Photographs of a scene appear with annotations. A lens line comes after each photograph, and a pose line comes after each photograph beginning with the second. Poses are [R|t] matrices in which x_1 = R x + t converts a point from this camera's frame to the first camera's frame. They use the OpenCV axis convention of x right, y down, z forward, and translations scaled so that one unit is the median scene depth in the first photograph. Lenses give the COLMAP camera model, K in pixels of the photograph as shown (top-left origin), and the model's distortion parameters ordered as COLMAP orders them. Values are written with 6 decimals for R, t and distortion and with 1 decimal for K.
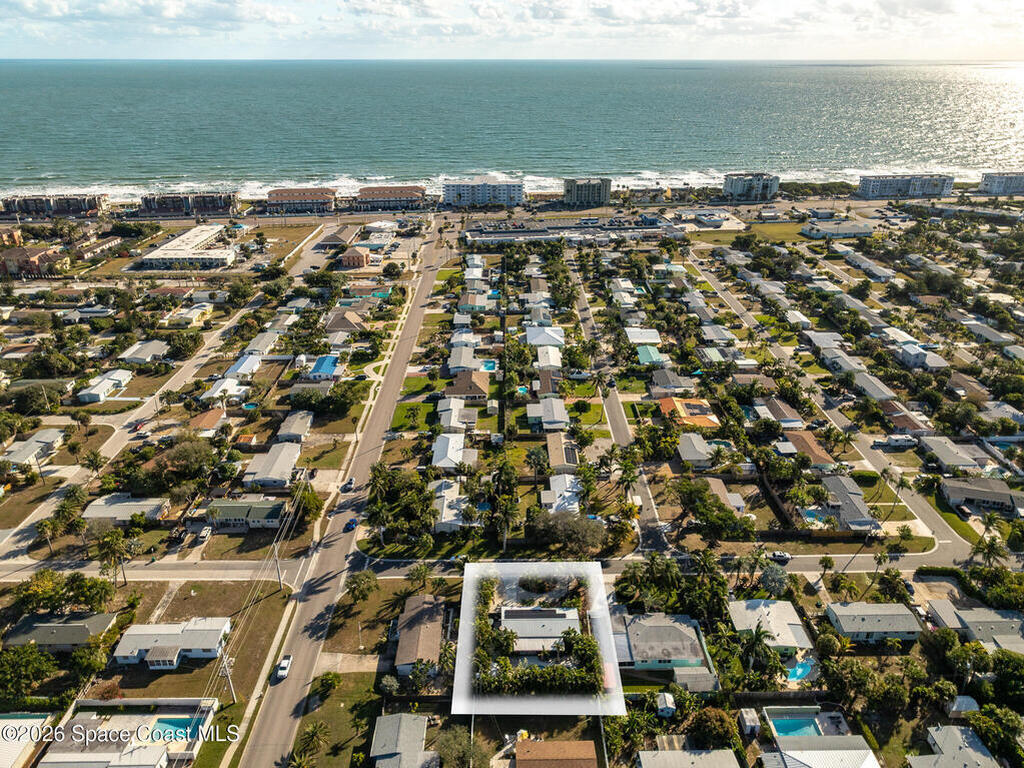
lens RADIAL K [[715.2, 0, 512.0], [0, 715.2, 384.0], [0, 0, 1]] dist [-0.001058, 0.007216]
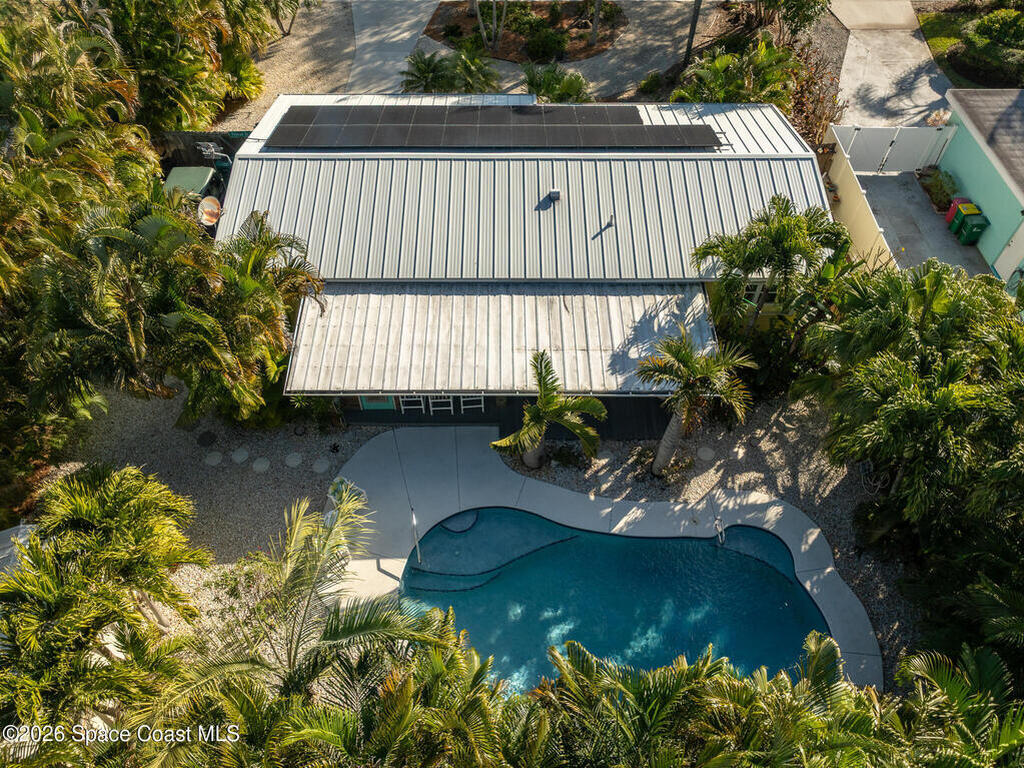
lens RADIAL K [[715.2, 0, 512.0], [0, 715.2, 384.0], [0, 0, 1]] dist [-0.001058, 0.007216]
pose [[0.999885, 0.010200, -0.011200, 0.019680], [-0.003784, 0.884073, 0.467334, 0.155747], [0.014669, -0.467238, 0.884010, 0.441554]]
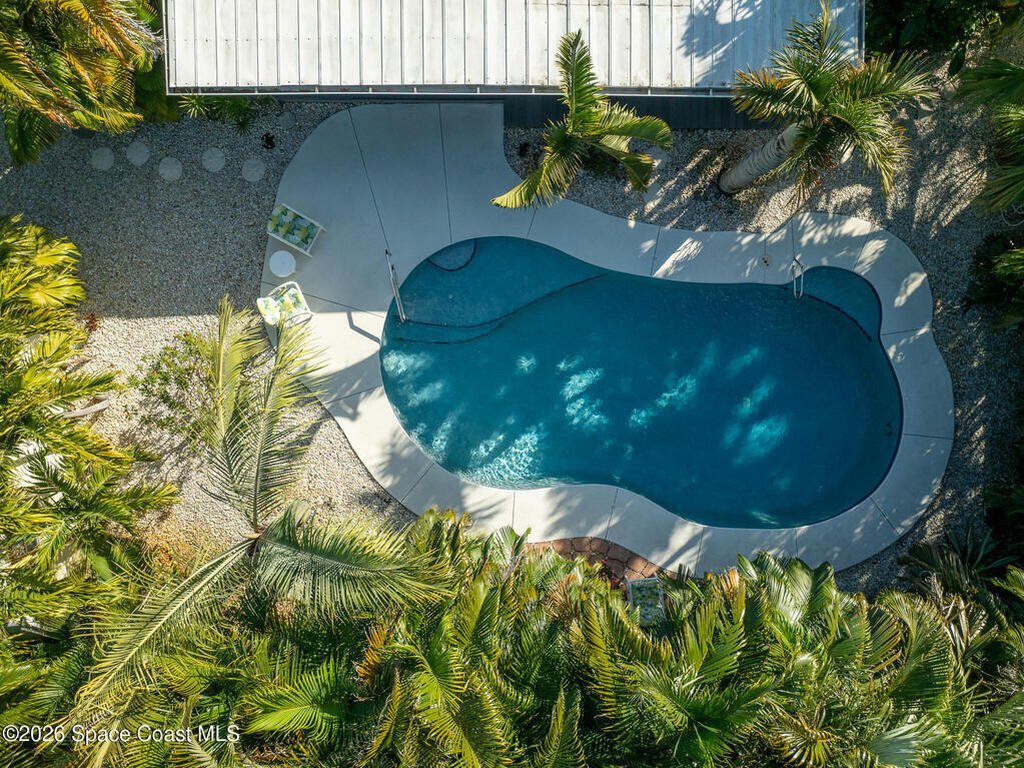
lens RADIAL K [[719.6, 0, 512.0], [0, 719.6, 384.0], [0, 0, 1]] dist [-0.038251, 0.004211]
pose [[0.999859, 0.016785, -0.000632, 0.018710], [-0.006044, 0.394617, 0.918826, 0.155730], [0.015672, -0.918692, 0.394663, 0.463098]]
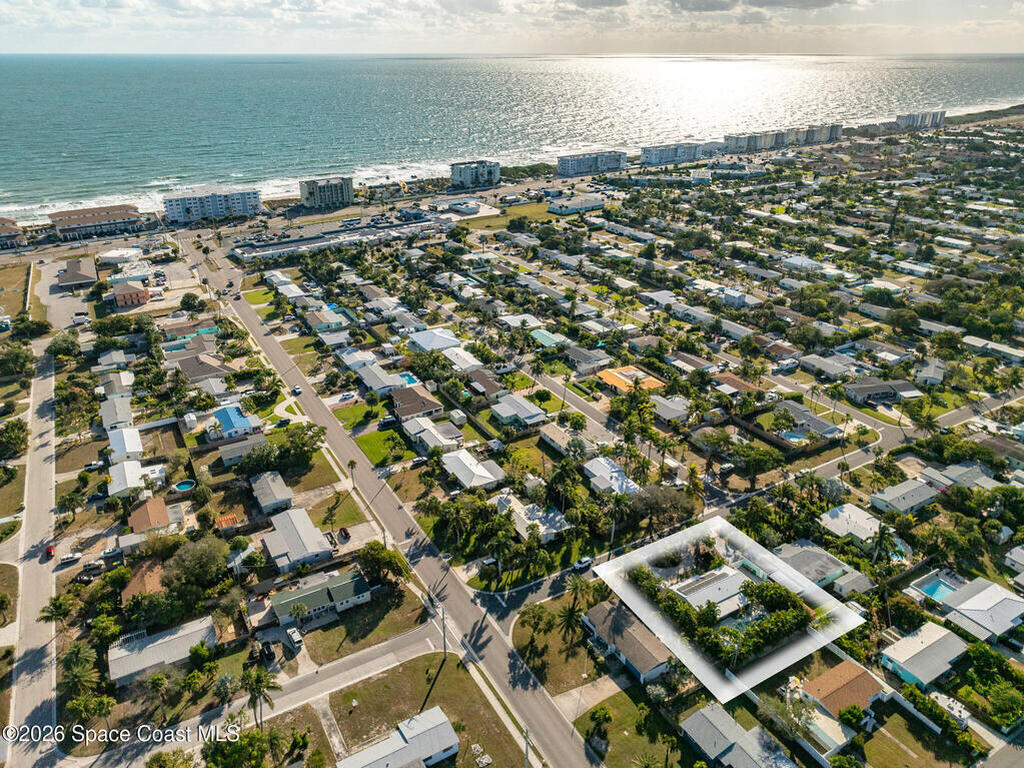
lens RADIAL K [[715.2, 0, 512.0], [0, 715.2, 384.0], [0, 0, 1]] dist [-0.001058, 0.007216]
pose [[0.868127, -0.211375, 0.449083, -0.327807], [0.208300, 0.976408, 0.056910, -0.043173], [-0.450517, 0.044139, 0.891676, 0.092076]]
